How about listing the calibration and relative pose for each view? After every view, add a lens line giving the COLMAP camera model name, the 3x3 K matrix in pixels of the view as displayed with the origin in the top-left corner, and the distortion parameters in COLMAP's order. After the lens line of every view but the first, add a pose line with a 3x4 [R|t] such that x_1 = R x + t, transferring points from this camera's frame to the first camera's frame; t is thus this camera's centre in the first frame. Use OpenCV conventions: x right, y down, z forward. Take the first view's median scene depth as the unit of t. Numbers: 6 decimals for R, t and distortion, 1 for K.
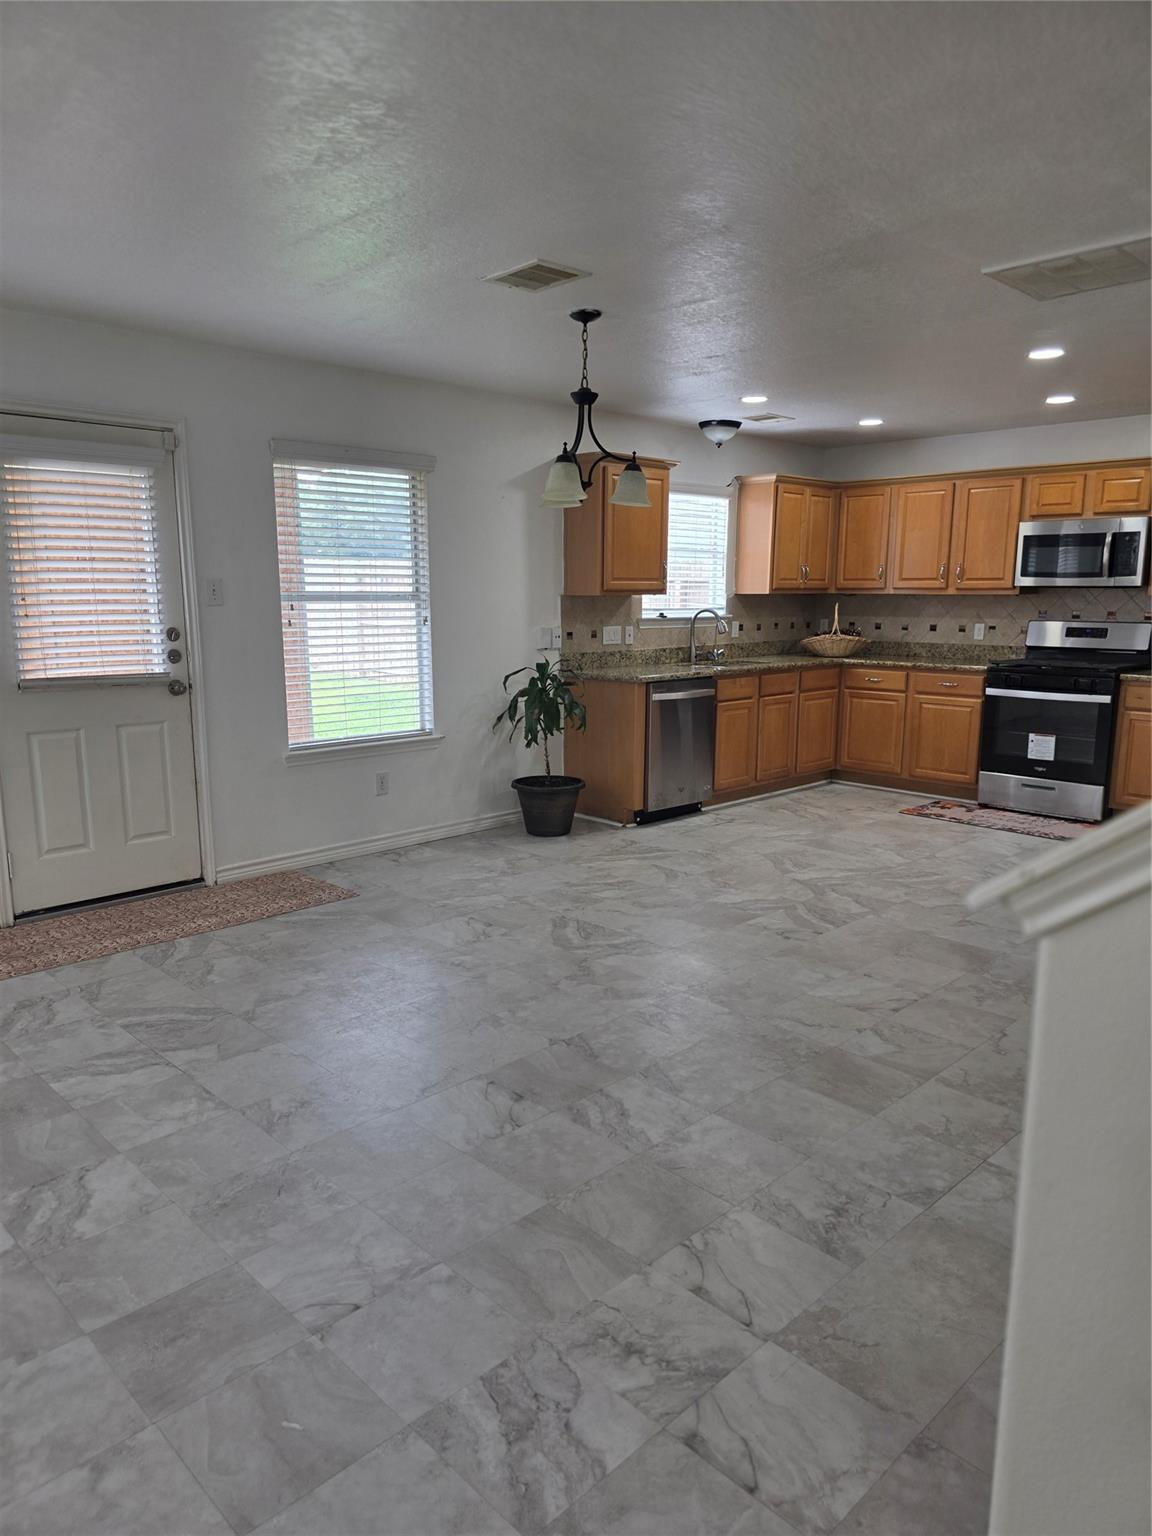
lens RADIAL K [[1044.4, 0, 565.0], [0, 1044.4, 772.5], [0, 0, 1]] dist [0.054775, -0.014002]
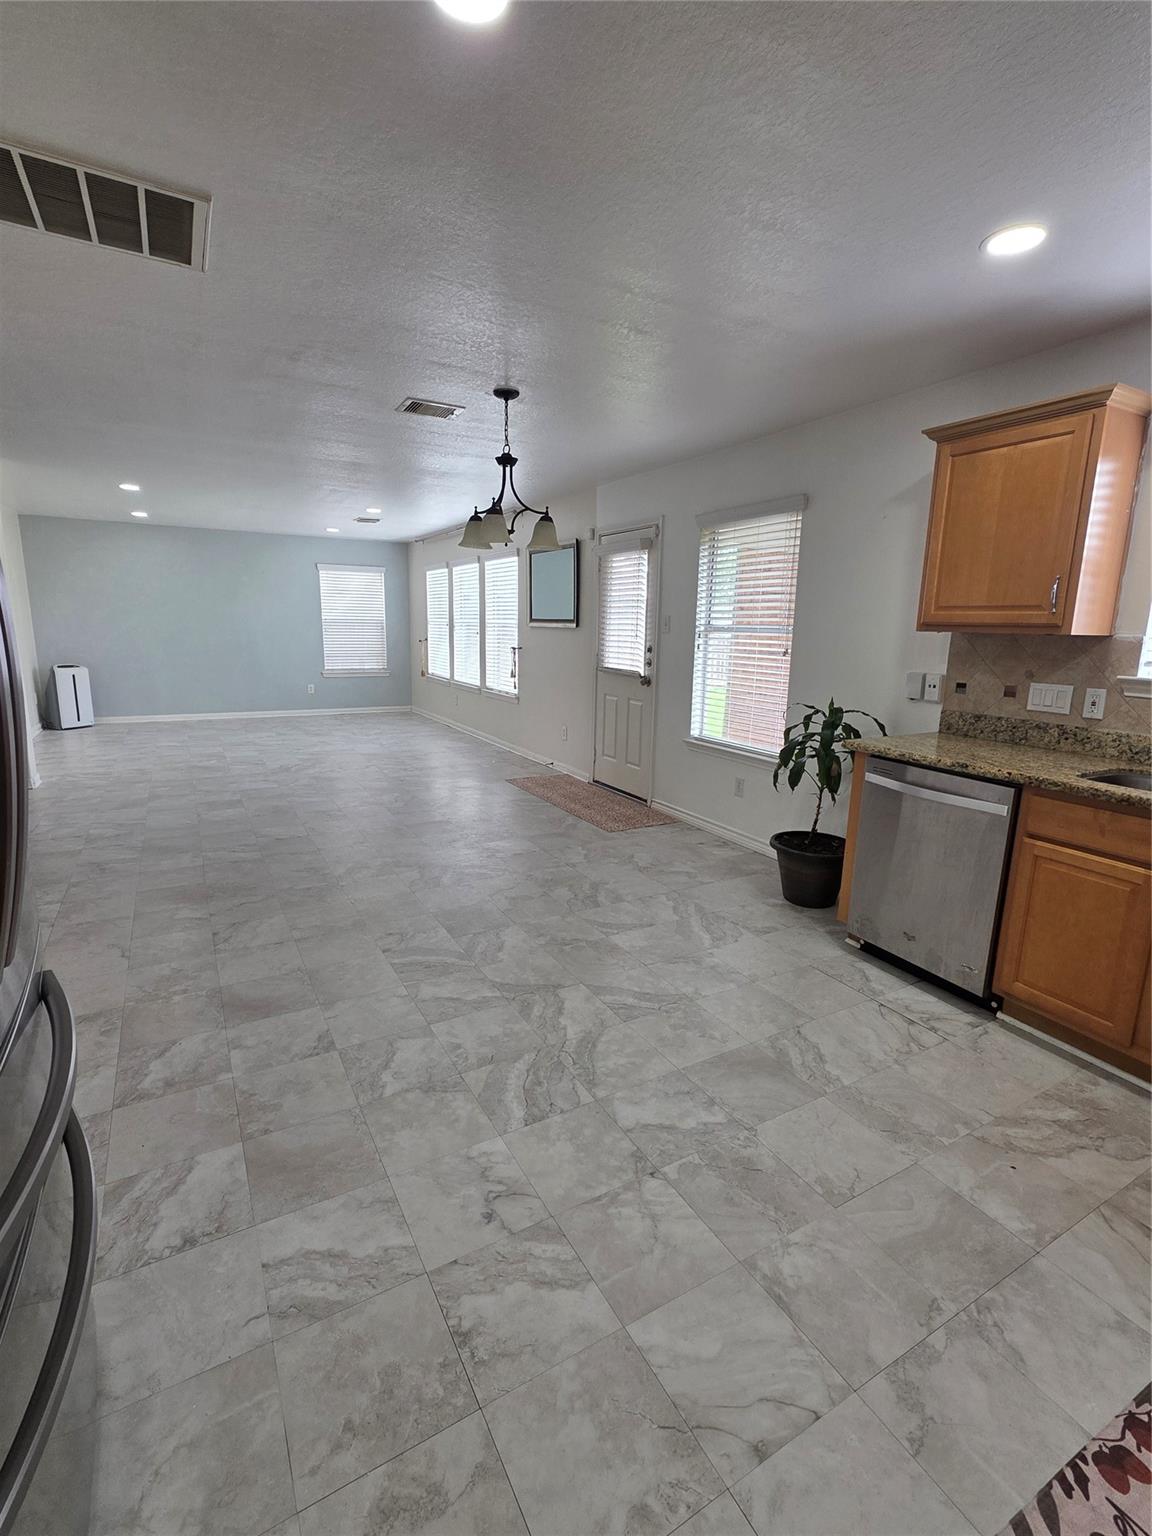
lens RADIAL K [[708.1, 0, 569.4], [0, 708.1, 765.8], [0, 0, 1]] dist [0.013506, 0.000230]
pose [[-0.262724, 0.183387, -0.947283, 0.690501], [-0.189025, 0.952965, 0.236912, -0.181575], [0.946174, 0.241303, -0.215702, 1.081339]]
